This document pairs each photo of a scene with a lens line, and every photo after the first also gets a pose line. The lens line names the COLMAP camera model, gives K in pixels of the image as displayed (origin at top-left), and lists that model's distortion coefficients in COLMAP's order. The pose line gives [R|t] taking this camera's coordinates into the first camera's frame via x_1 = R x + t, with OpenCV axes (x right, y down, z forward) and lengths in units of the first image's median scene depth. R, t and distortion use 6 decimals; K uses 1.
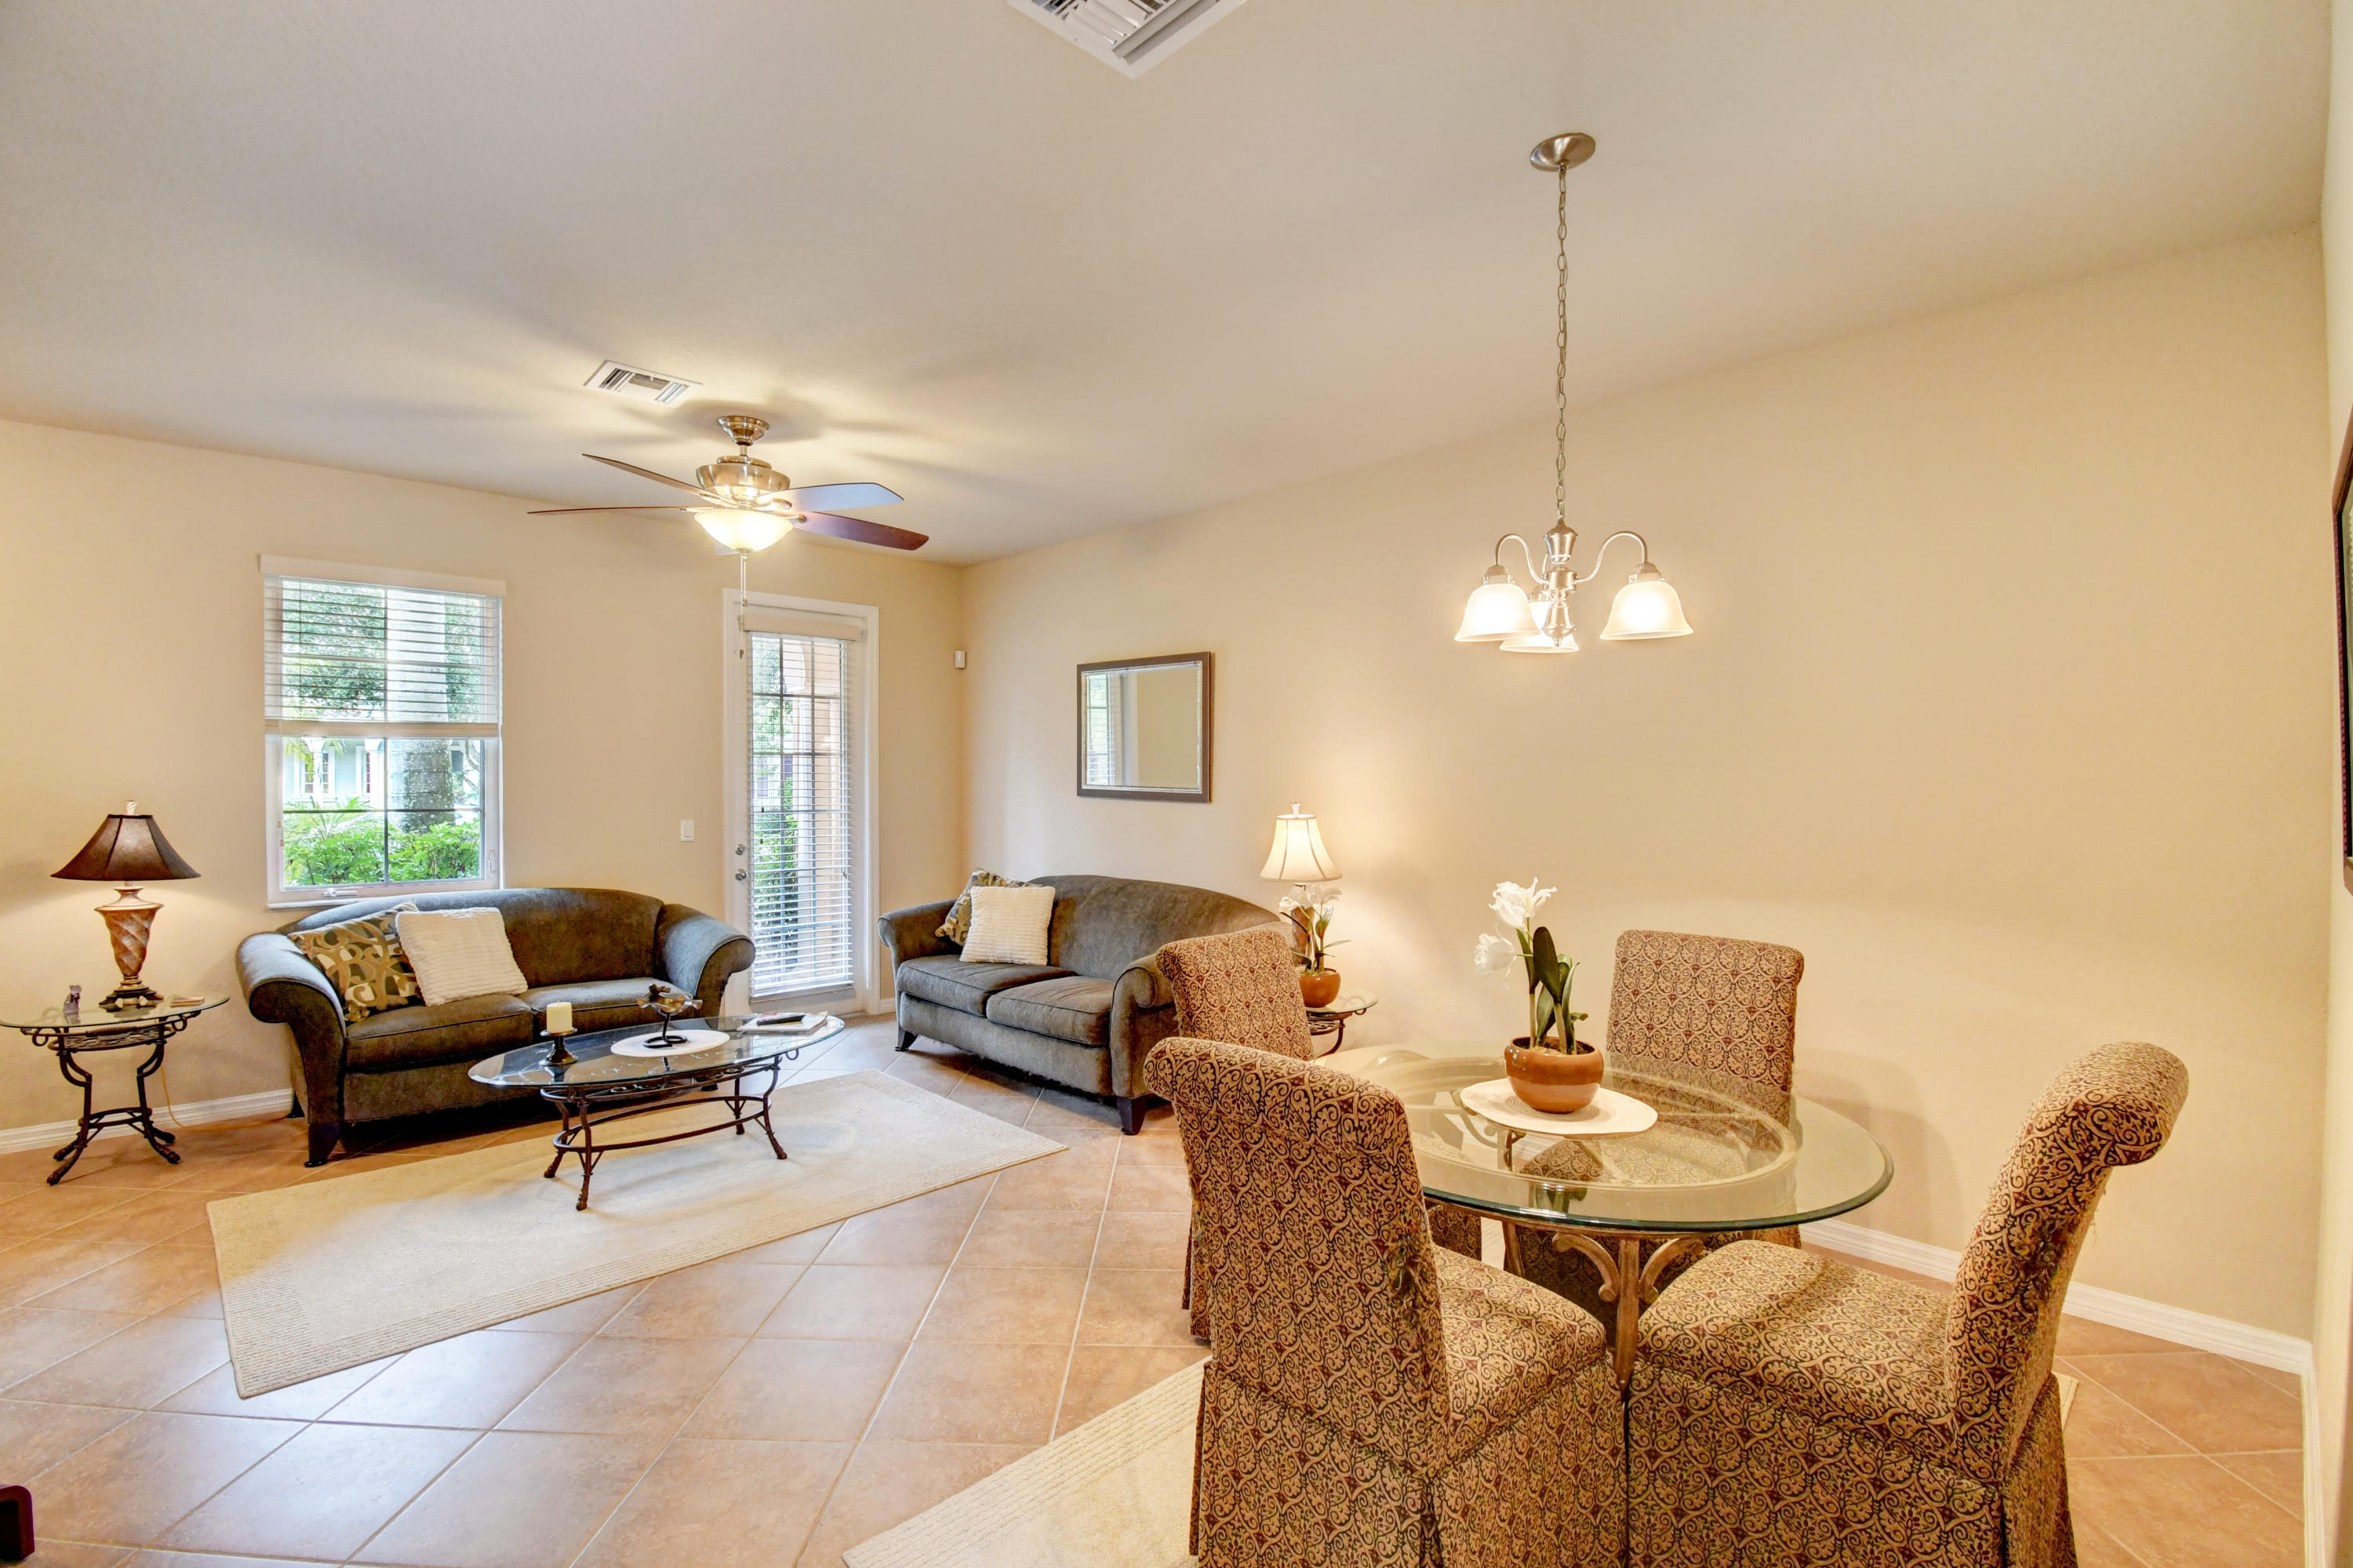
lens RADIAL K [[1044.3, 0, 1172.6], [0, 1044.3, 787.9], [0, 0, 1]] dist [0.020138, -0.026189]
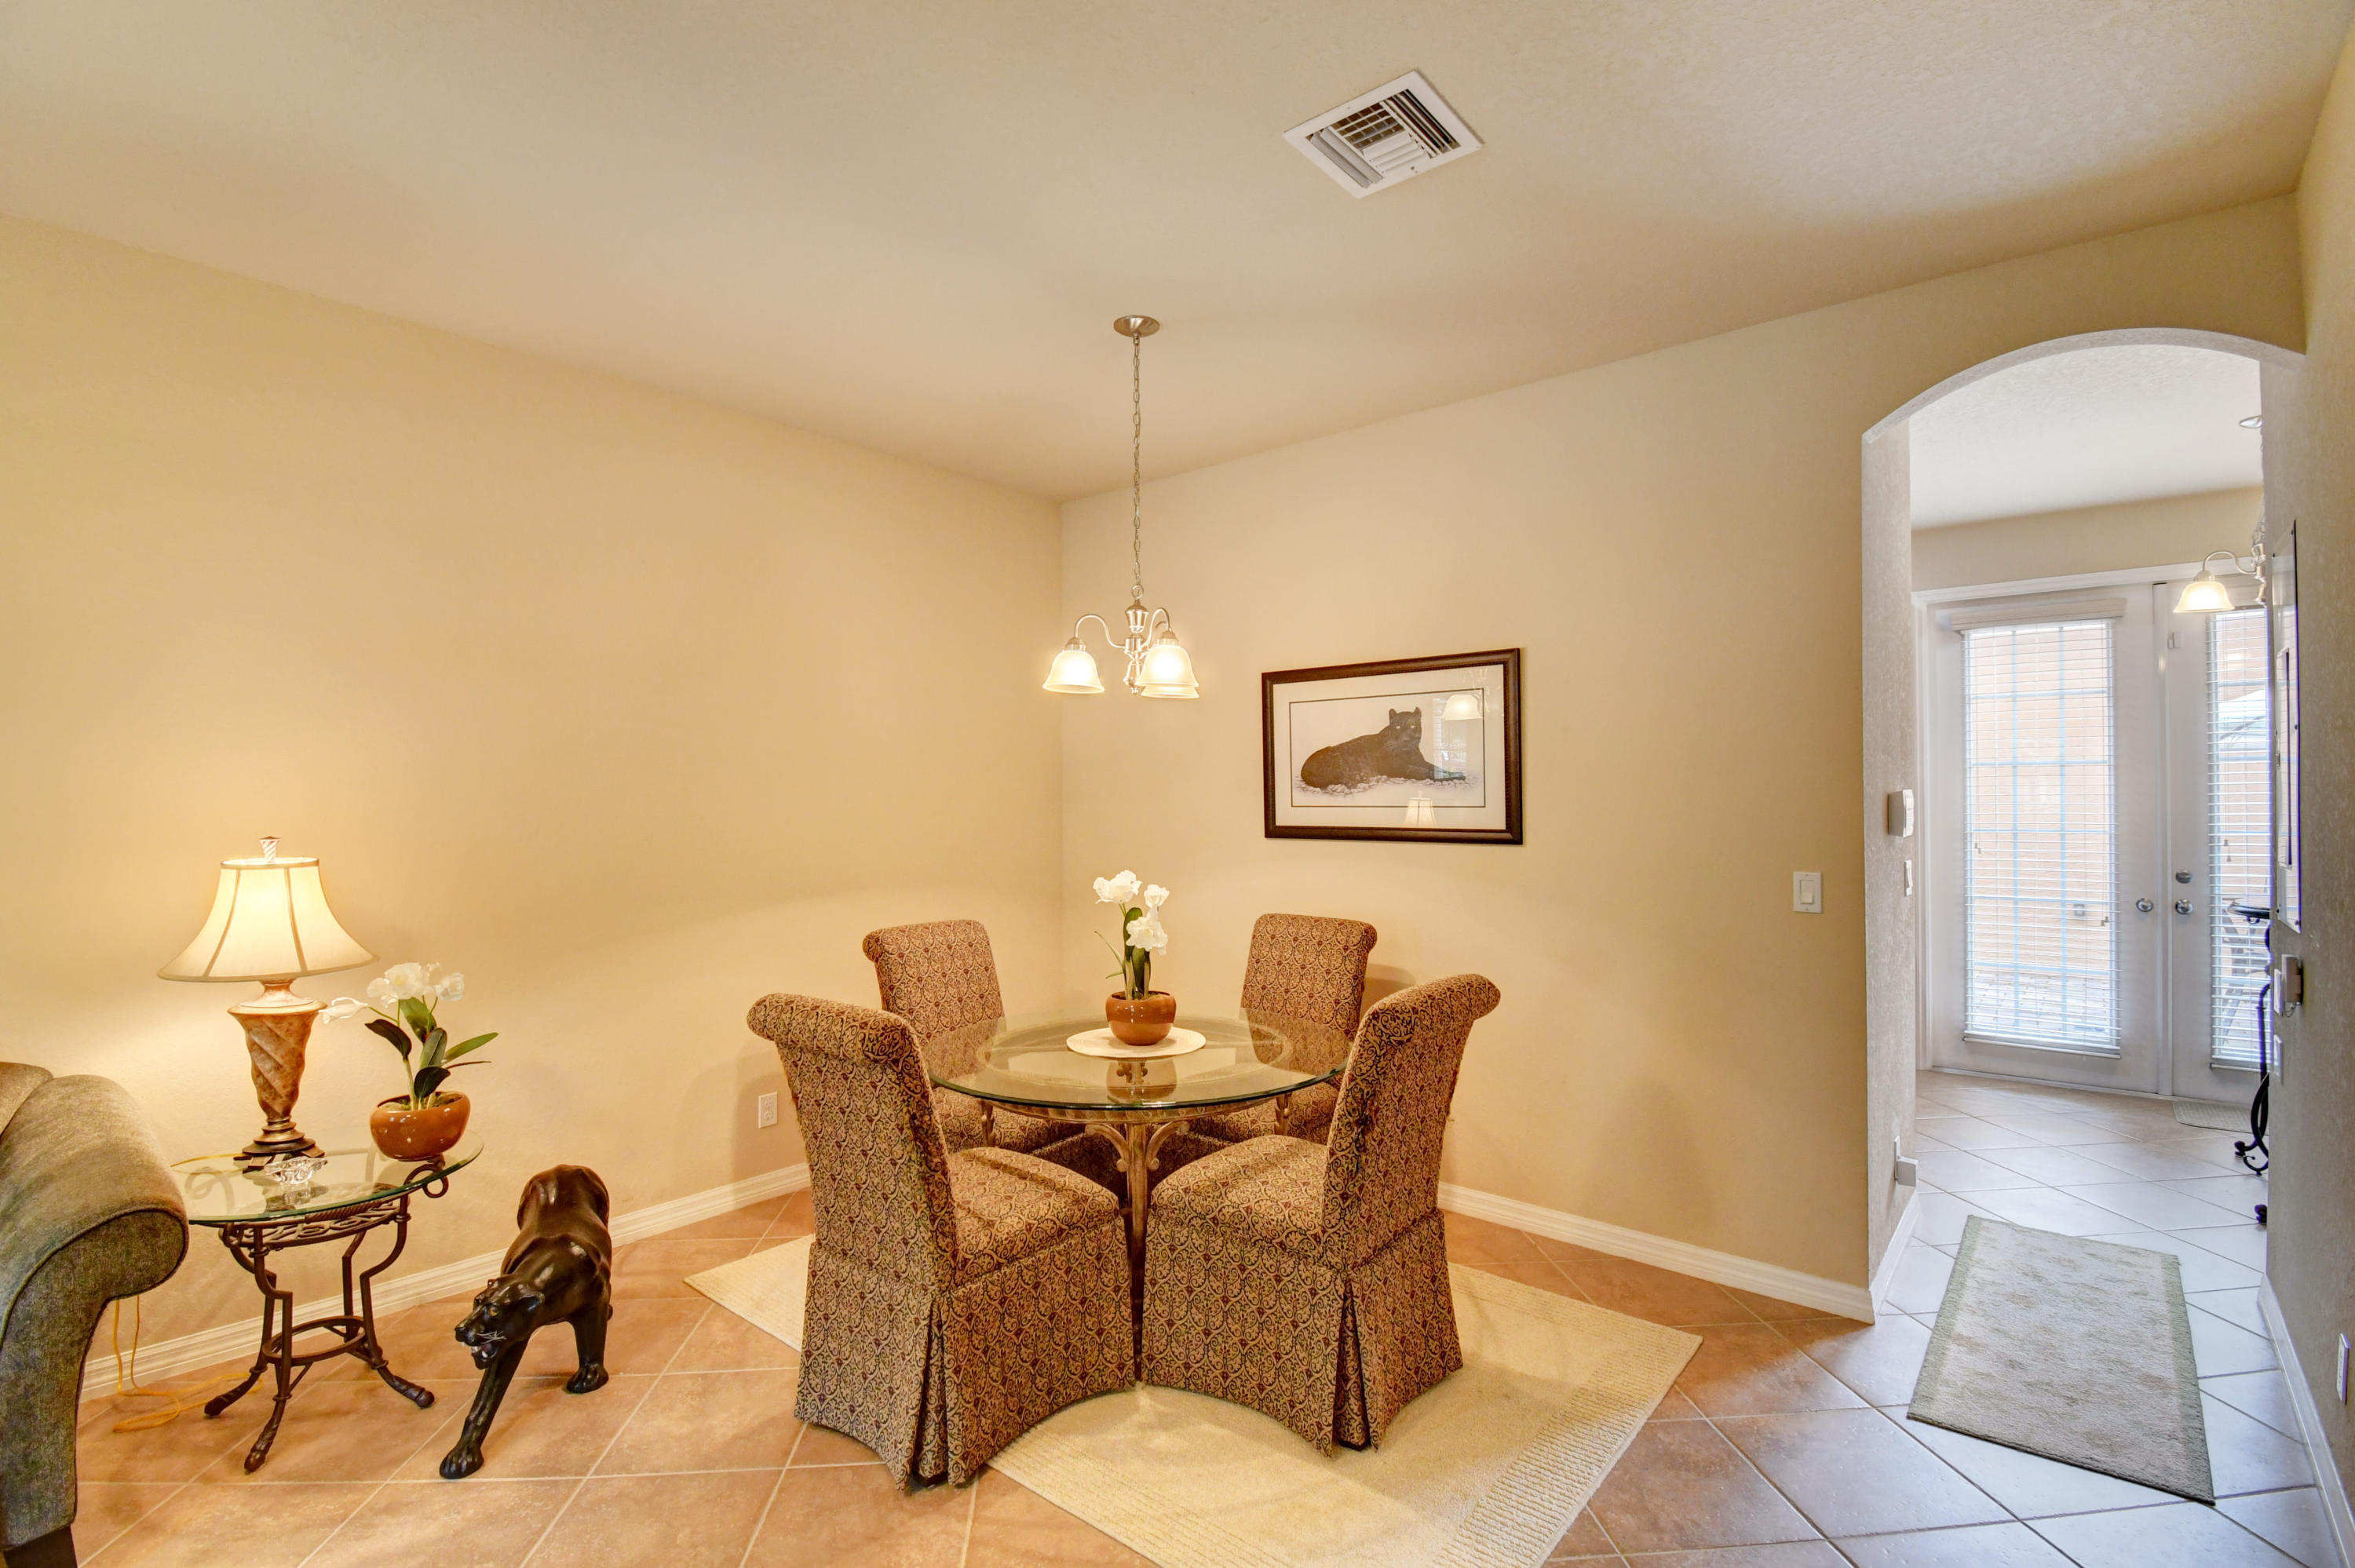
lens RADIAL K [[1045.0, 0, 1173.6], [0, 1045.0, 787.9], [0, 0, 1]] dist [0.020138, -0.026189]
pose [[-0.107442, 0.001998, 0.994209, -0.534866], [0.011115, 0.999938, -0.000809, -0.007145], [-0.994149, 0.010964, -0.107457, 0.611059]]
